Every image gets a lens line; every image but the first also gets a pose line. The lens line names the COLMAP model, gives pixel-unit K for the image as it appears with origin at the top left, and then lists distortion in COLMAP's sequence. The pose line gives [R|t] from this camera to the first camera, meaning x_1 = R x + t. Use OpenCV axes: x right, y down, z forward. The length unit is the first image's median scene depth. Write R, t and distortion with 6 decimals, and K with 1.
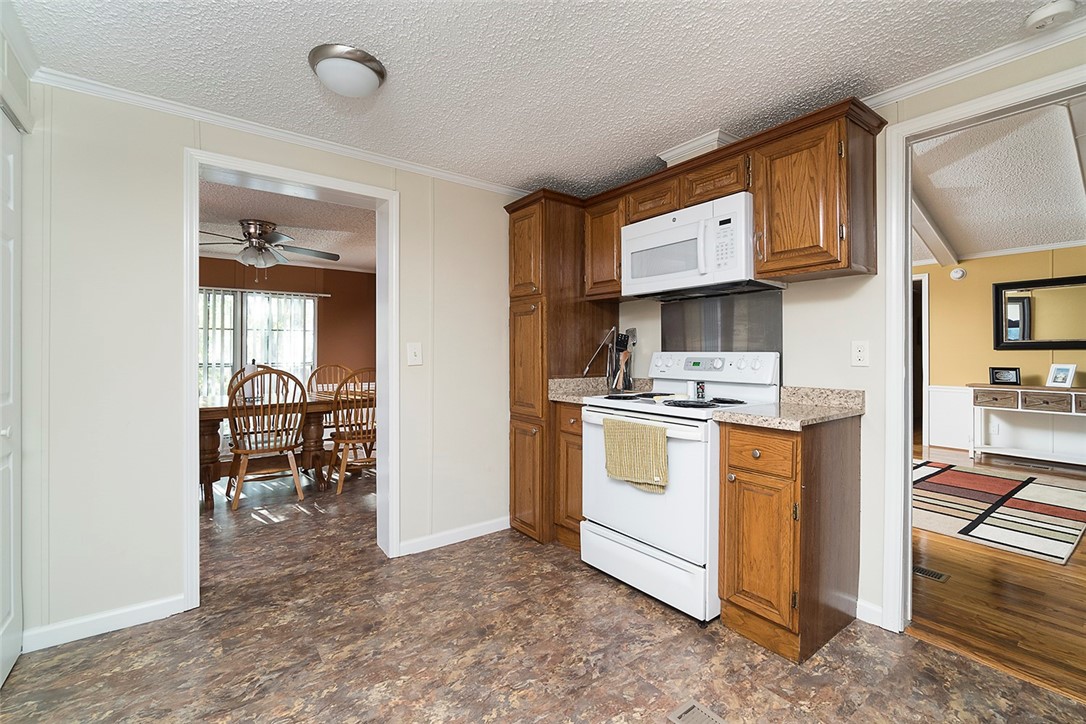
lens RADIAL K [[468.6, 0, 535.2], [0, 468.6, 356.4], [0, 0, 1]] dist [-0.004661, 0.000733]
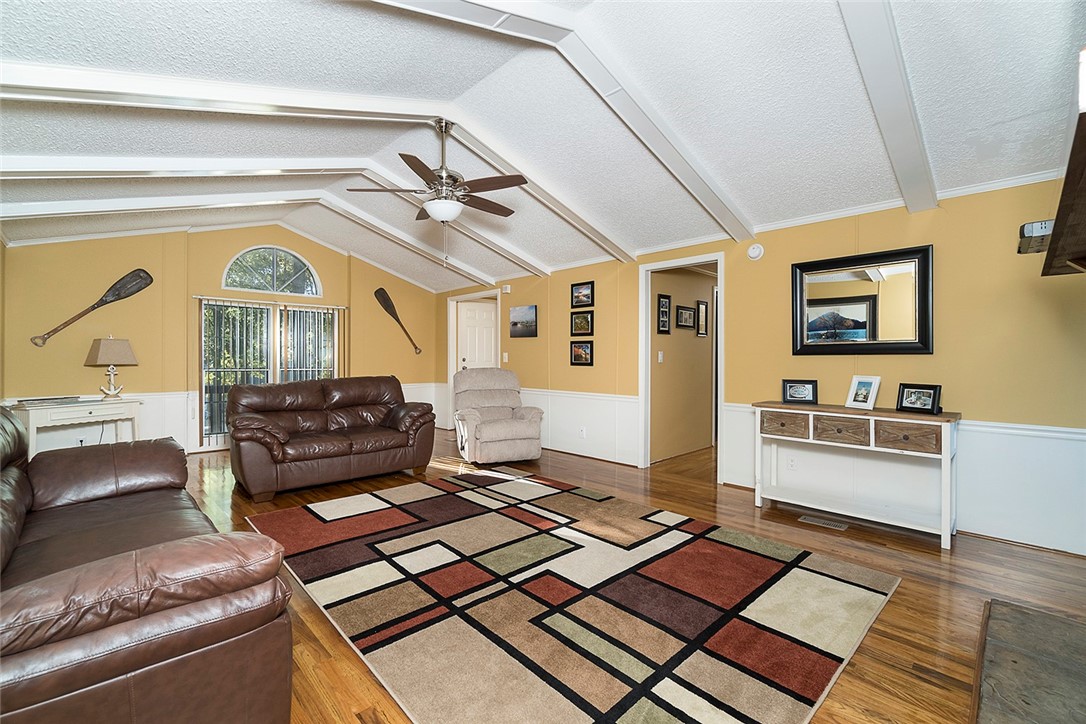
lens RADIAL K [[468.6, 0, 543.2], [0, 468.6, 359.7], [0, 0, 1]] dist [-0.004661, 0.000733]
pose [[0.991733, 0.002714, 0.128293, 0.541813], [-0.002535, 0.999996, -0.001560, -0.004742], [-0.128297, 0.001221, 0.991735, 0.351786]]
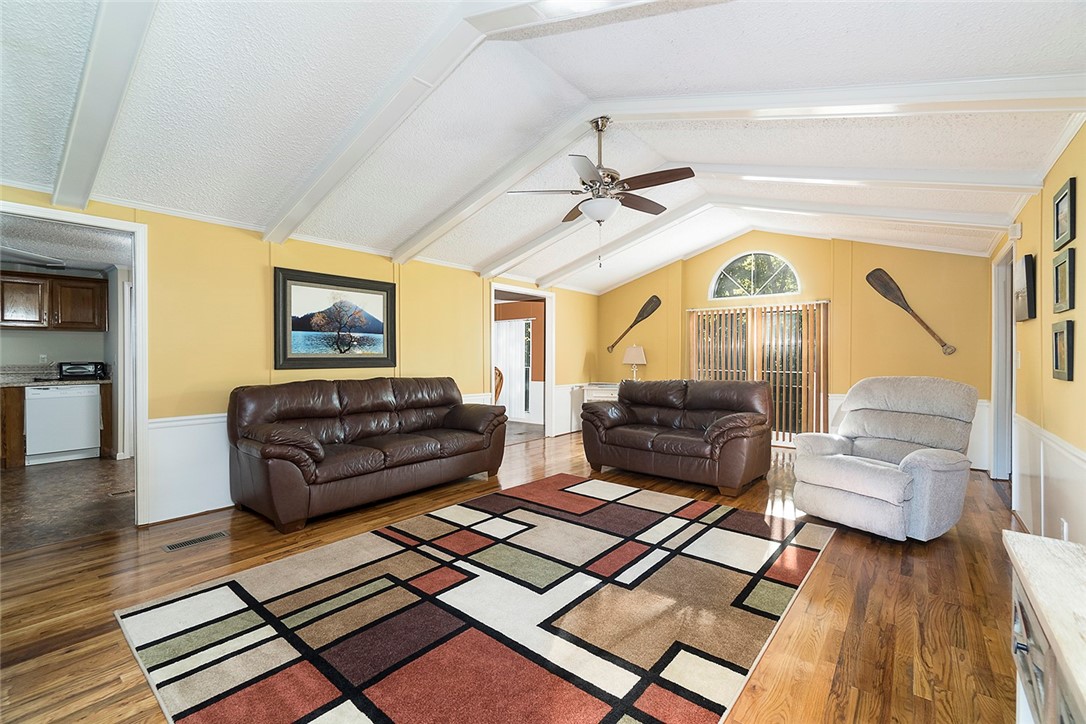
lens RADIAL K [[468.6, 0, 532.1], [0, 468.6, 359.6], [0, 0, 1]] dist [-0.004661, 0.000733]
pose [[0.230075, 0.005379, -0.973158, 1.266122], [-0.007767, 0.999963, 0.003691, -0.011741], [0.973142, 0.006709, 0.230109, 0.916874]]
